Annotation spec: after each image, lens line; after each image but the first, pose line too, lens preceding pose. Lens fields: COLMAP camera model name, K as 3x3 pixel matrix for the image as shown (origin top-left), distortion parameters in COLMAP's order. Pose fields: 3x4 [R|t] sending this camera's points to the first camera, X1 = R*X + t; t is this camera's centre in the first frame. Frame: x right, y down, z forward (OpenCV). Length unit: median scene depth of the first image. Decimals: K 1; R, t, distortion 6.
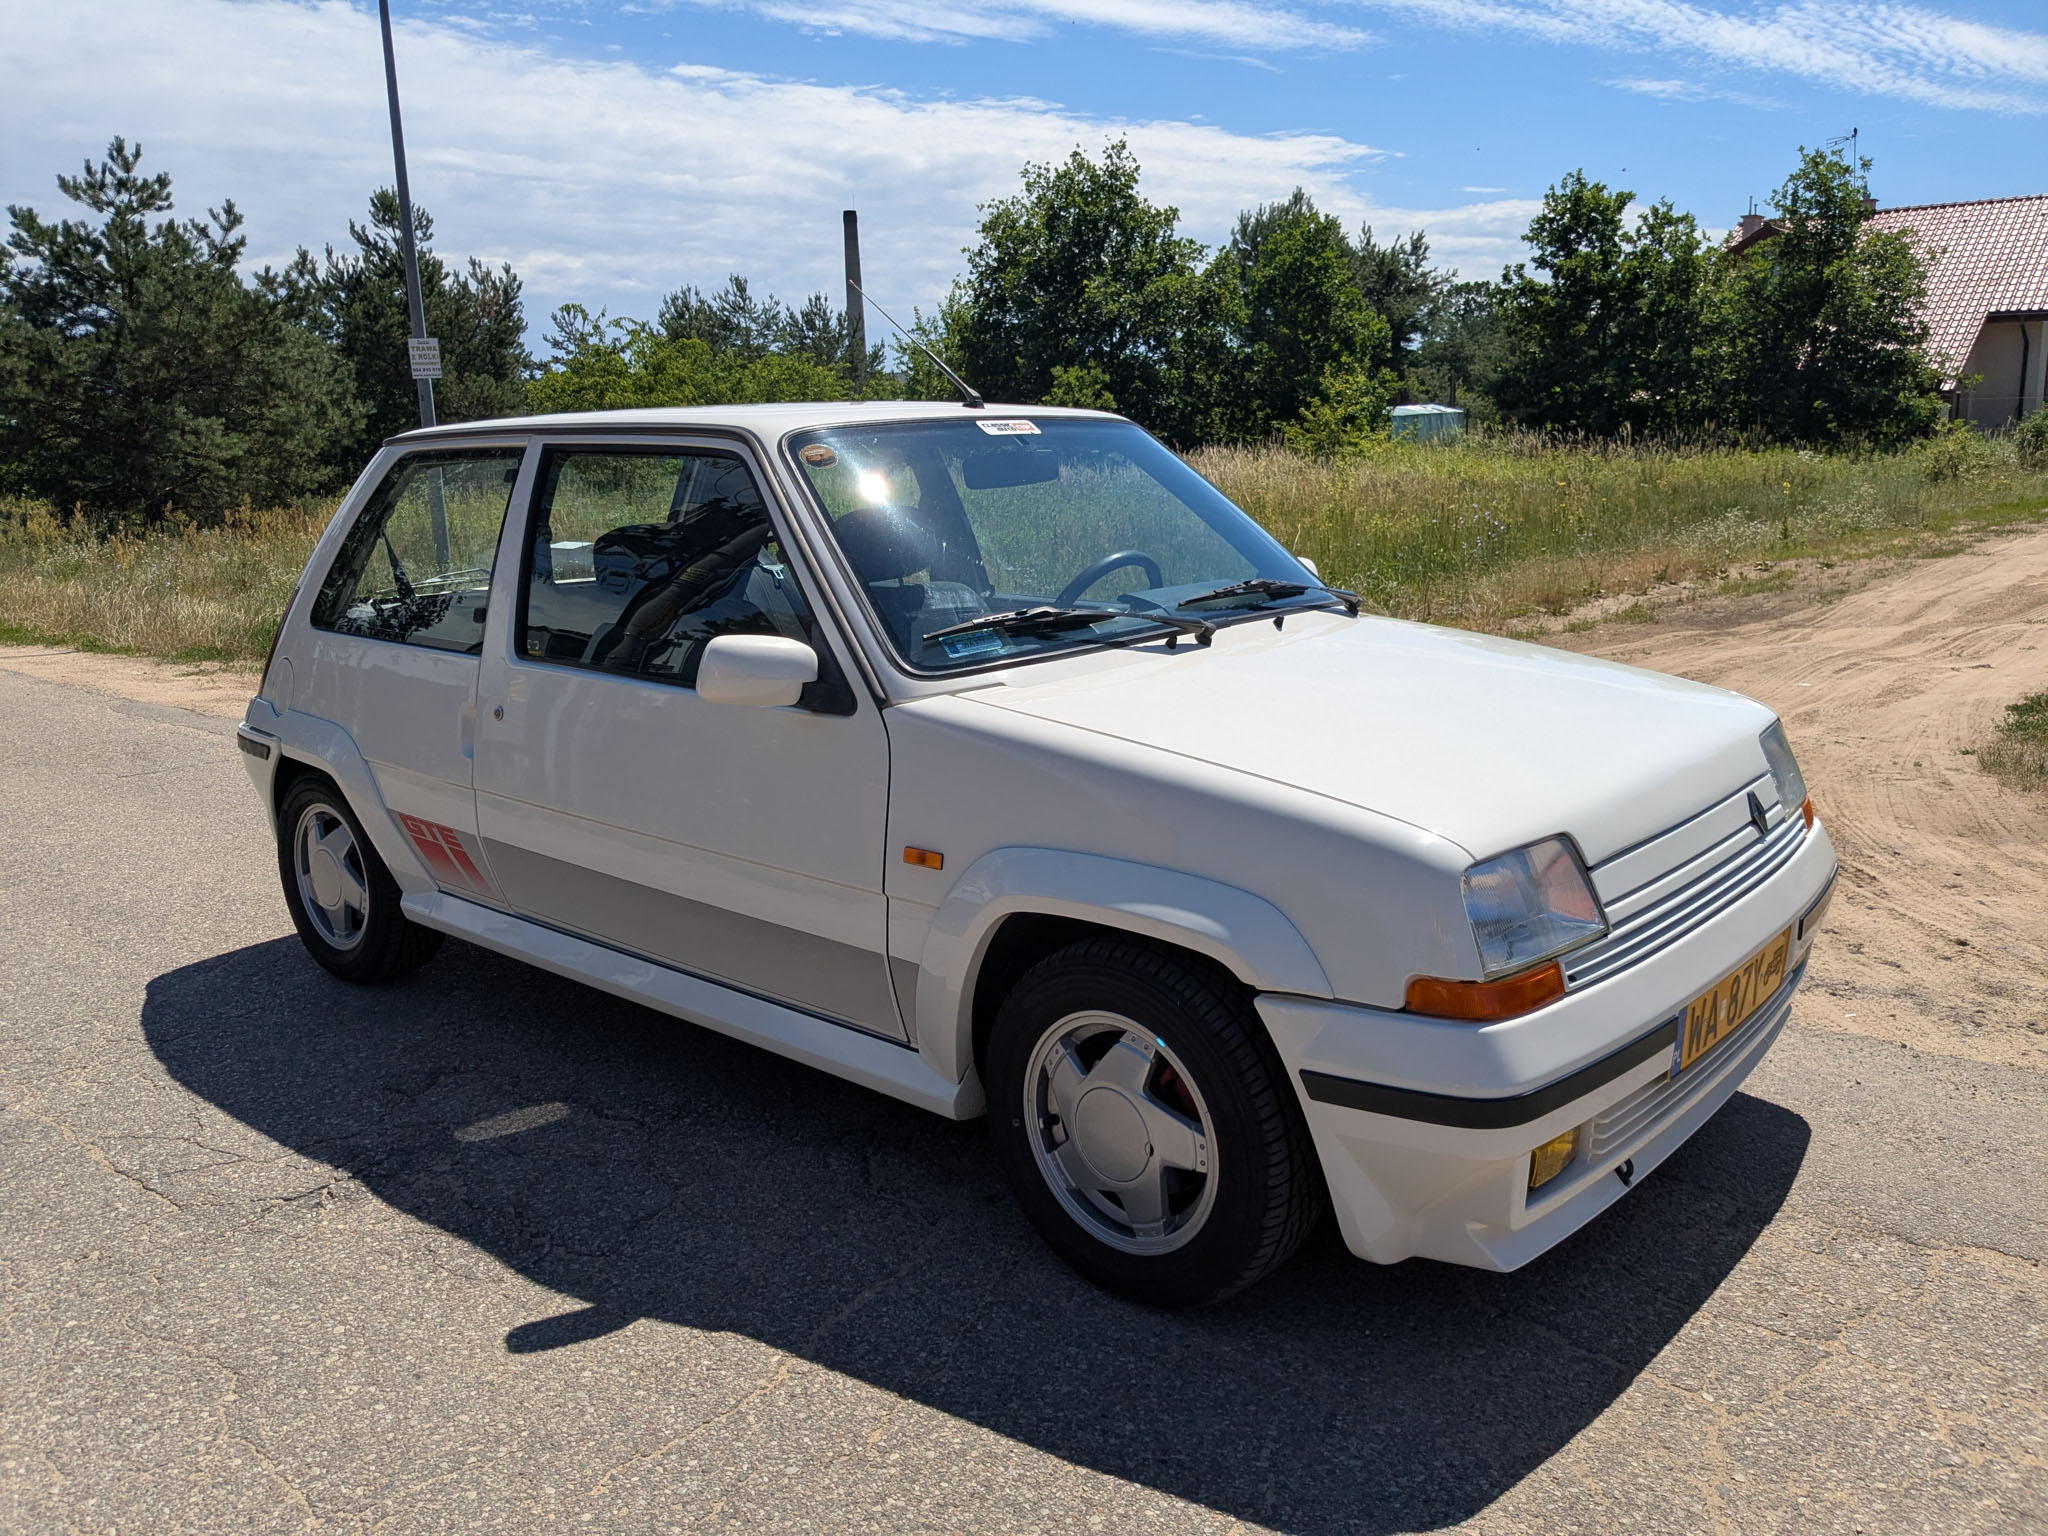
lens RADIAL K [[1623.7, 0, 1028.3], [0, 1623.7, 750.8], [0, 0, 1]] dist [0.043919, -0.079232]
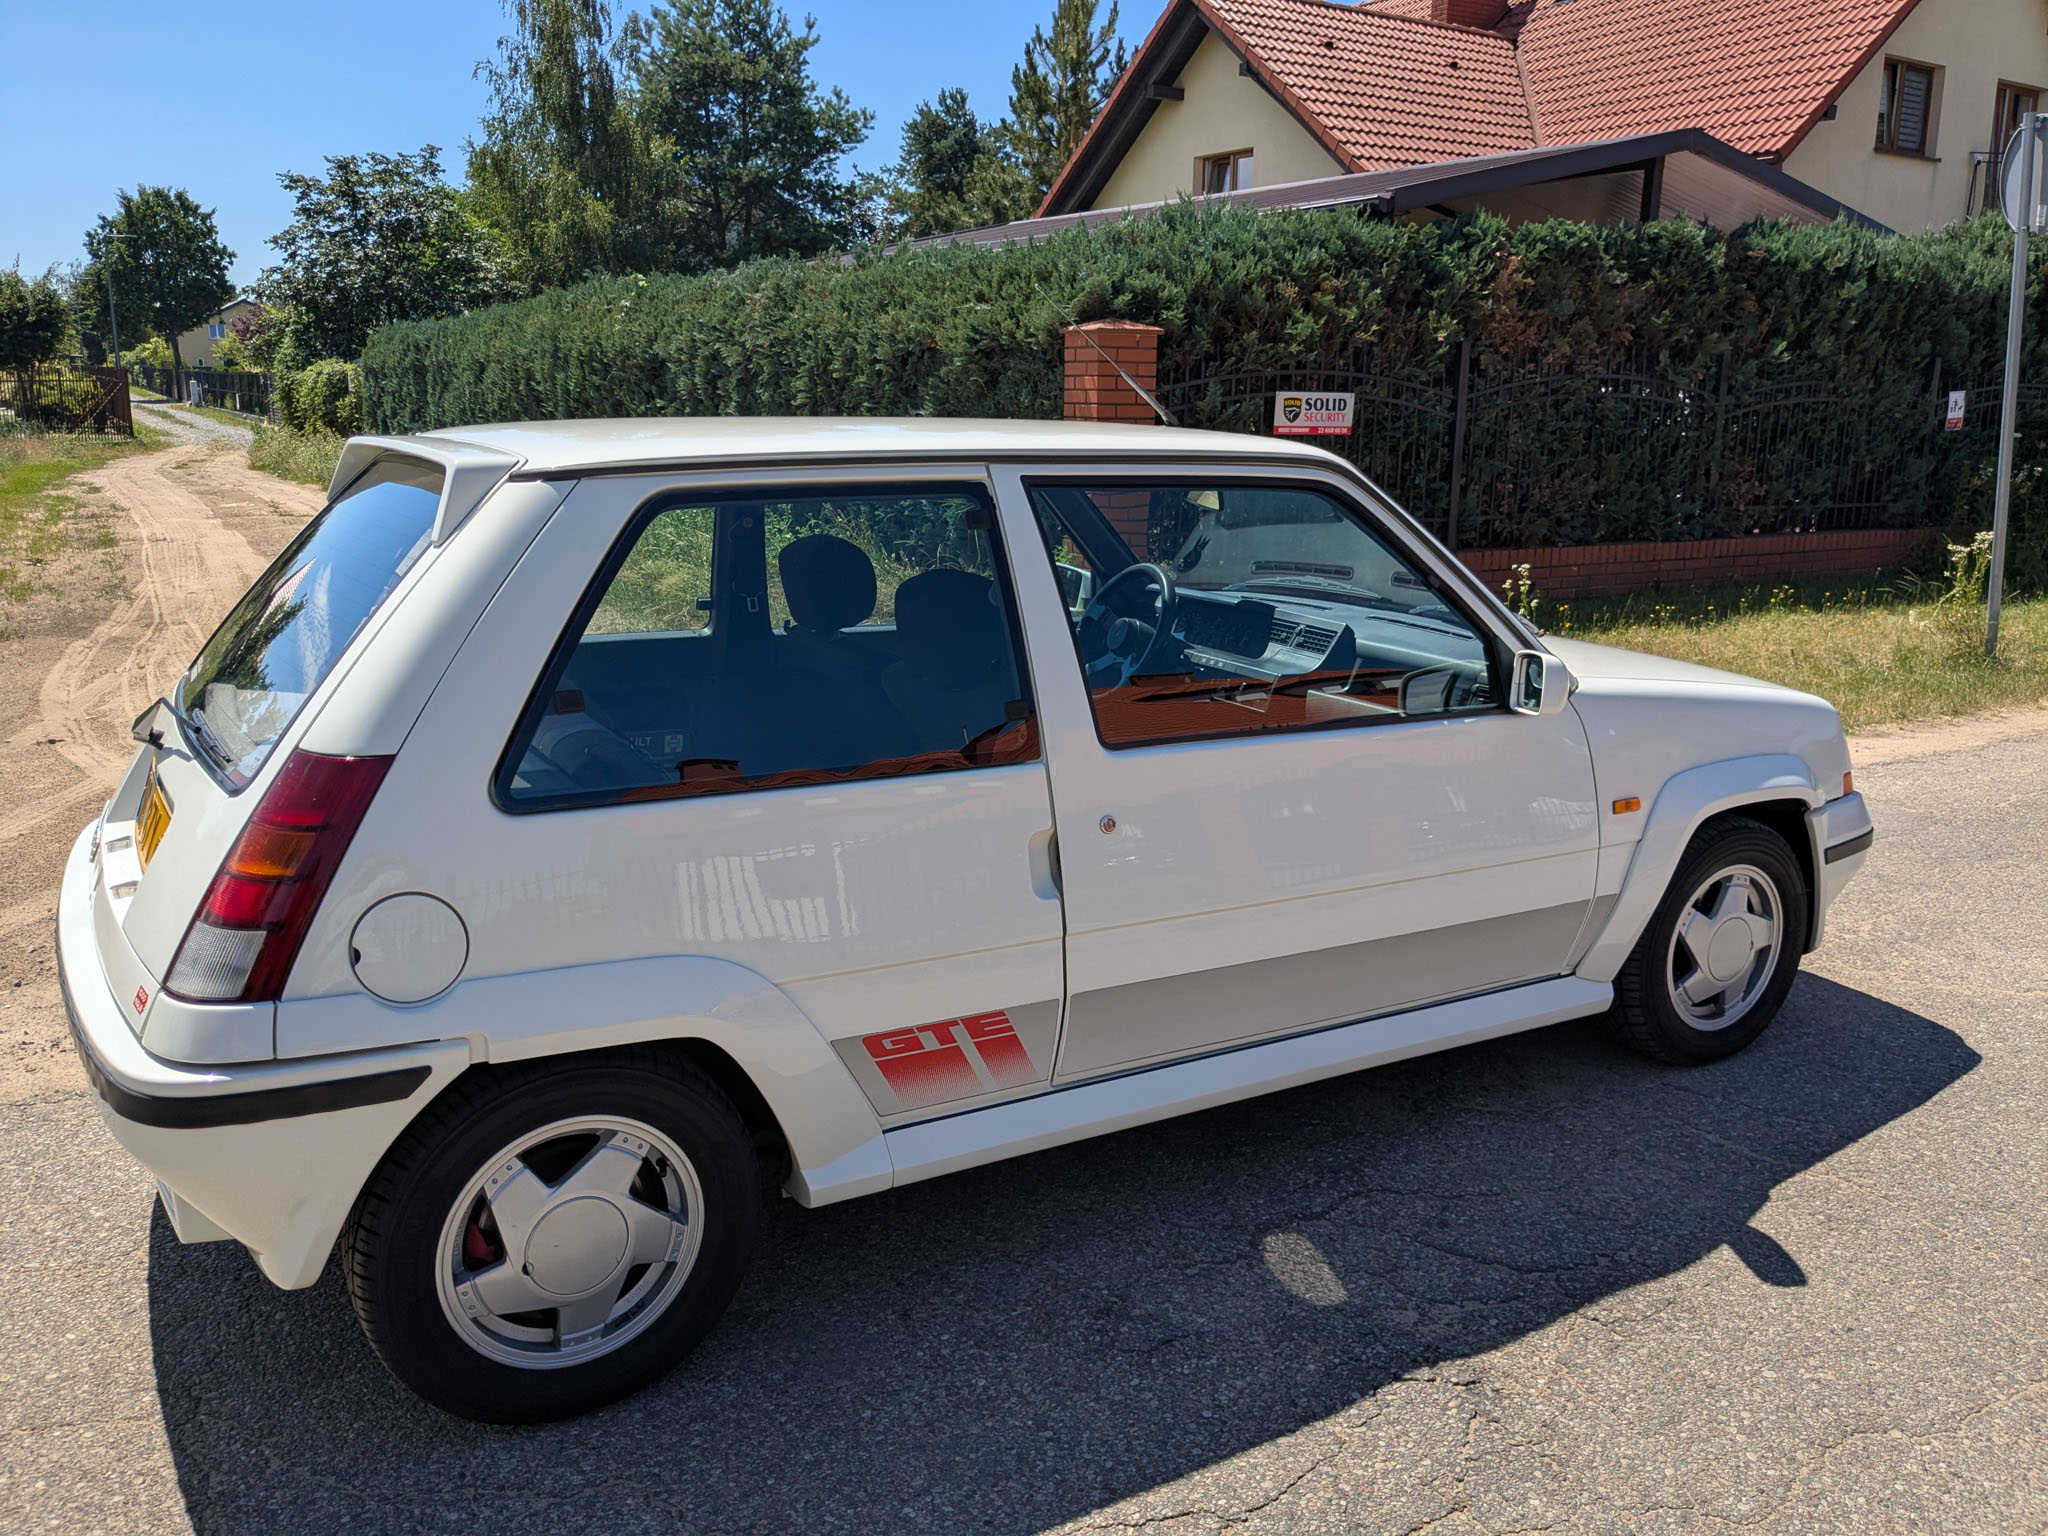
lens RADIAL K [[1623.7, 0, 1055.2], [0, 1623.7, 741.9], [0, 0, 1]] dist [0.043919, -0.079232]
pose [[0.303854, -0.172520, 0.936968, -1.109273], [0.164275, 0.978225, 0.126843, -0.172897], [-0.938449, 0.115378, 0.325579, 0.810939]]
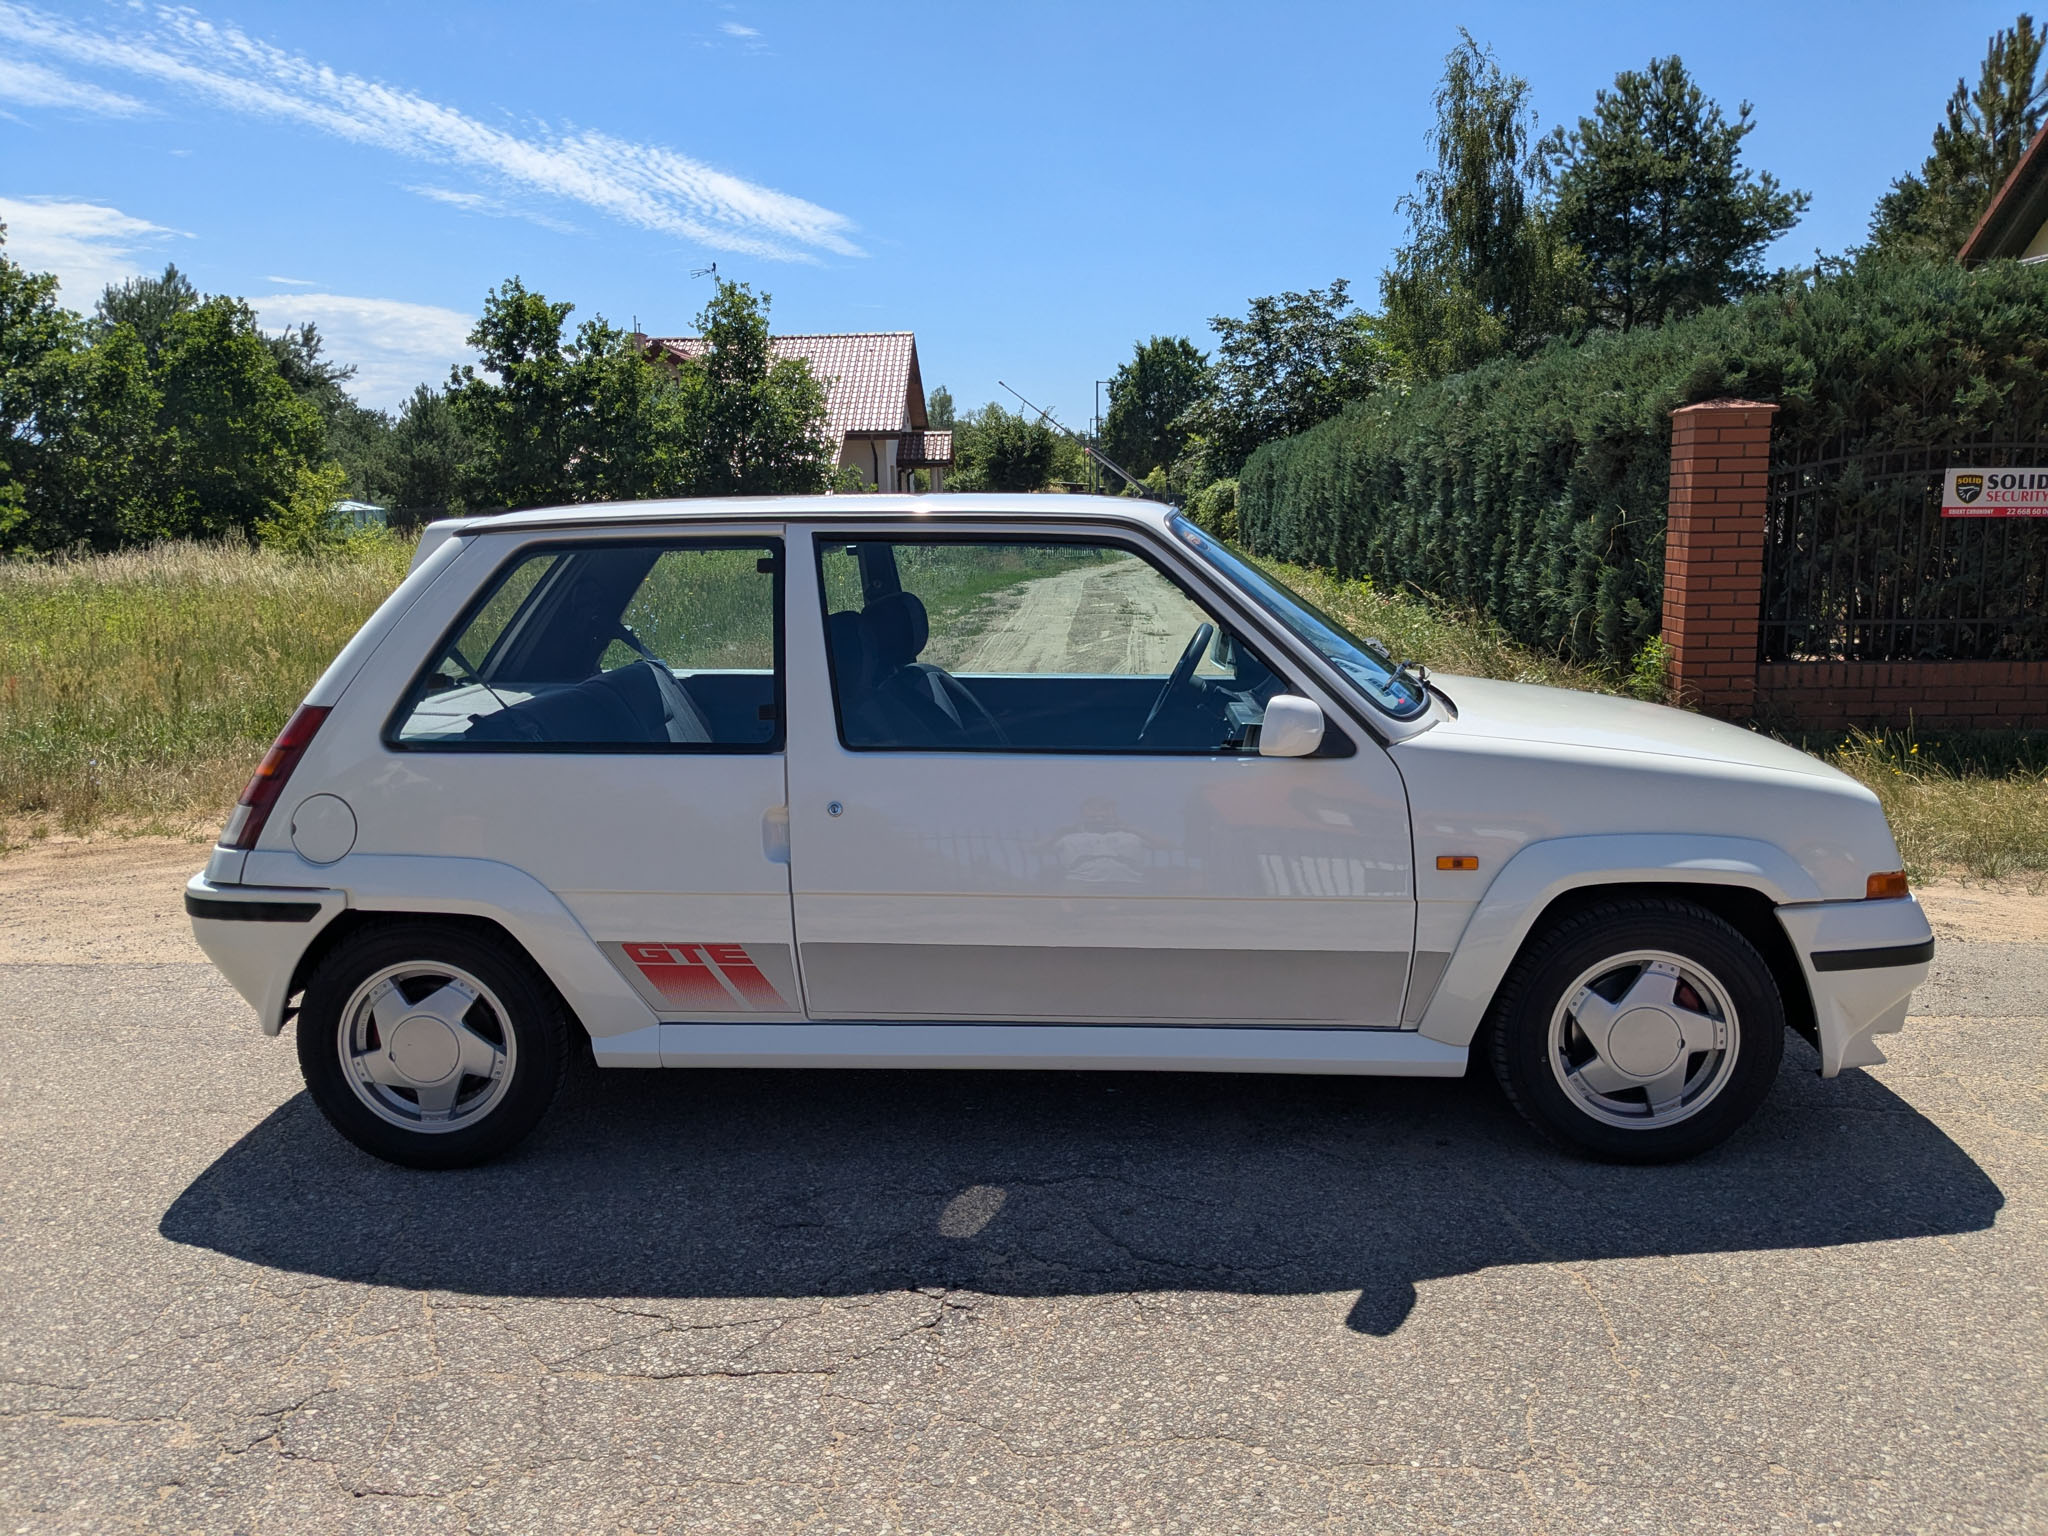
lens RADIAL K [[1623.7, 0, 1028.8], [0, 1623.7, 765.1], [0, 0, 1]] dist [0.043919, -0.079232]
pose [[0.781100, -0.087476, 0.618248, -0.874174], [0.118505, 0.992911, -0.009234, -0.028074], [-0.613058, 0.080478, 0.785929, 0.181607]]
